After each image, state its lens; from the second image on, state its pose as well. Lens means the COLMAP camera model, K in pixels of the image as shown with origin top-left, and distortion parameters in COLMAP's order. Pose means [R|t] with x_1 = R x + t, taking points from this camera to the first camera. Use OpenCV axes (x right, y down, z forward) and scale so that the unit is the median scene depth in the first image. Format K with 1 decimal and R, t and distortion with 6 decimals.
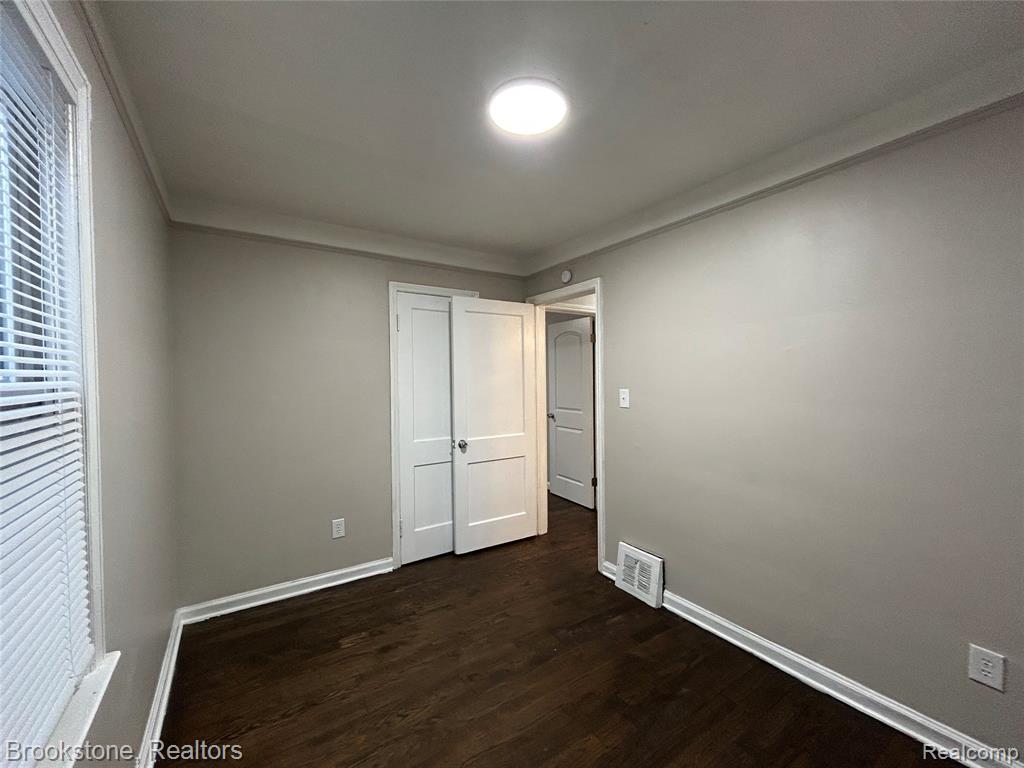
lens RADIAL K [[414.7, 0, 511.2], [0, 414.7, 383.5], [0, 0, 1]] dist [0.002626, 0.000189]
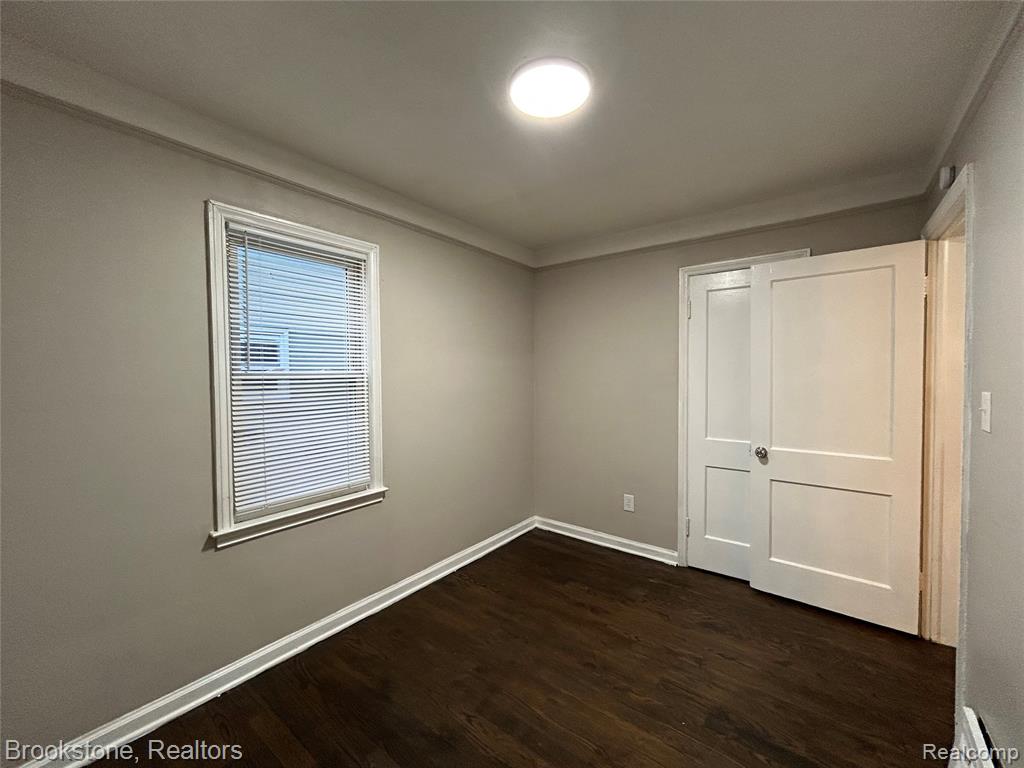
lens RADIAL K [[414.7, 0, 511.2], [0, 414.7, 383.5], [0, 0, 1]] dist [0.002626, 0.000189]
pose [[0.328029, 0.034506, -0.944037, 0.538201], [-0.010090, 0.999404, 0.033024, -0.006927], [0.944614, -0.001307, 0.328182, 0.340828]]
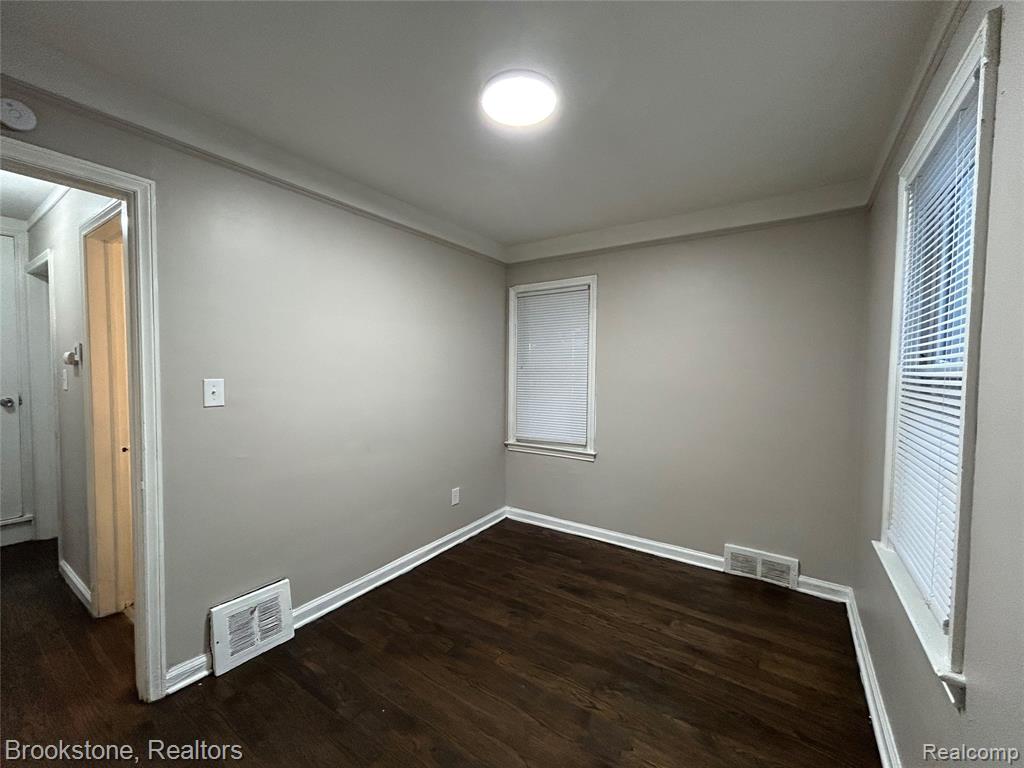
lens RADIAL K [[414.7, 0, 511.2], [0, 414.7, 383.5], [0, 0, 1]] dist [0.002626, 0.000189]
pose [[-0.383281, -0.027177, 0.923232, -0.527236], [0.004994, 0.999491, 0.031495, 0.002899], [-0.923618, 0.016682, -0.382950, 0.815604]]
